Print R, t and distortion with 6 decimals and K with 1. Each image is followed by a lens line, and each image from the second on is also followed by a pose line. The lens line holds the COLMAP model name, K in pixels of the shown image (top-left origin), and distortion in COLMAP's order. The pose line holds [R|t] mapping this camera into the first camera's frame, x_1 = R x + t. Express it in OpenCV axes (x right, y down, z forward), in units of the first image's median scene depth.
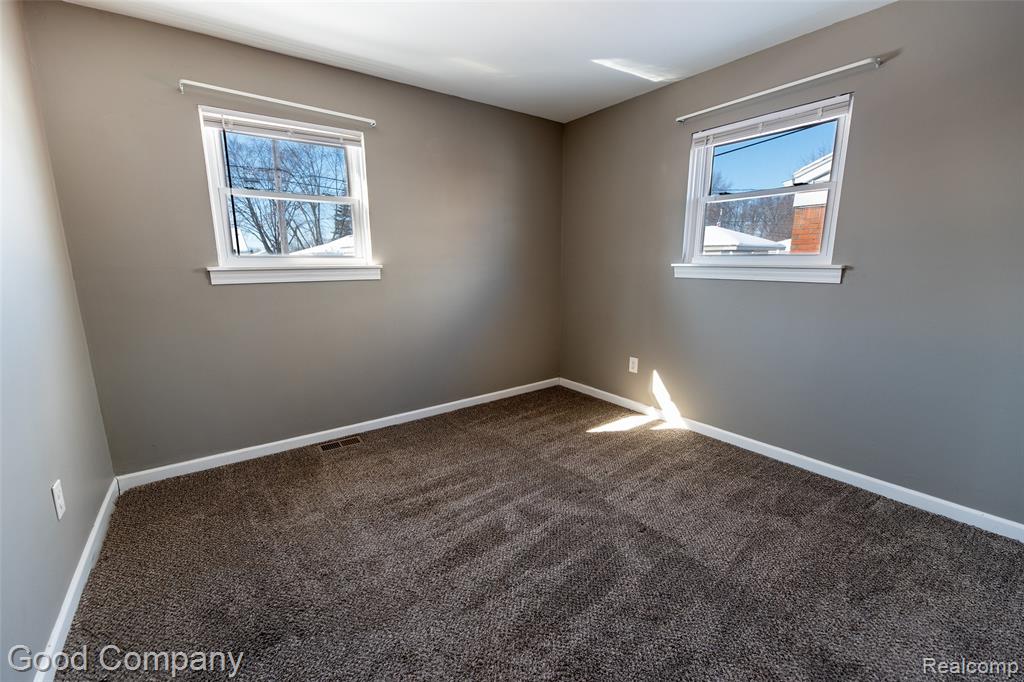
lens RADIAL K [[412.7, 0, 509.4], [0, 412.7, 341.6], [0, 0, 1]] dist [-0.001077, -0.000457]
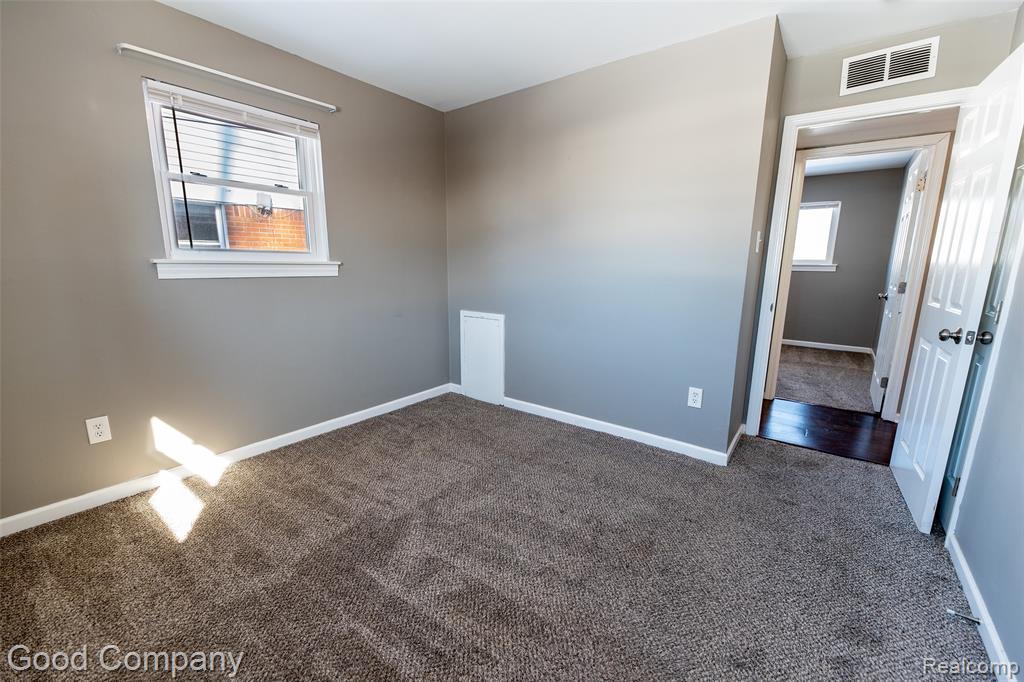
lens RADIAL K [[412.7, 0, 509.4], [0, 412.7, 341.6], [0, 0, 1]] dist [-0.001077, -0.000457]
pose [[-0.268067, -0.182484, 0.945960, -0.549093], [0.173111, 0.956791, 0.233630, -0.140227], [-0.947720, 0.226384, -0.224894, 0.757172]]
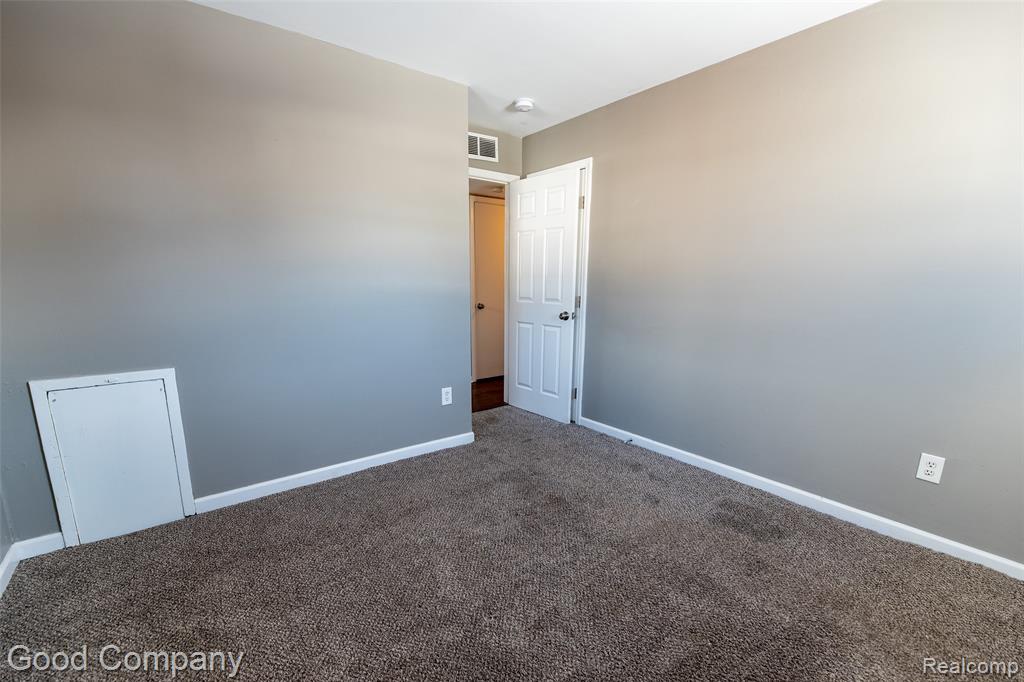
lens RADIAL K [[438.2, 0, 508.0], [0, 438.2, 366.5], [0, 0, 1]] dist [-0.001612, -0.000229]
pose [[-1.000000, -0.000564, 0.000251, 0.109293], [-0.000426, 0.924667, 0.380776, -0.242866], [-0.000447, 0.380776, -0.924667, 1.251238]]
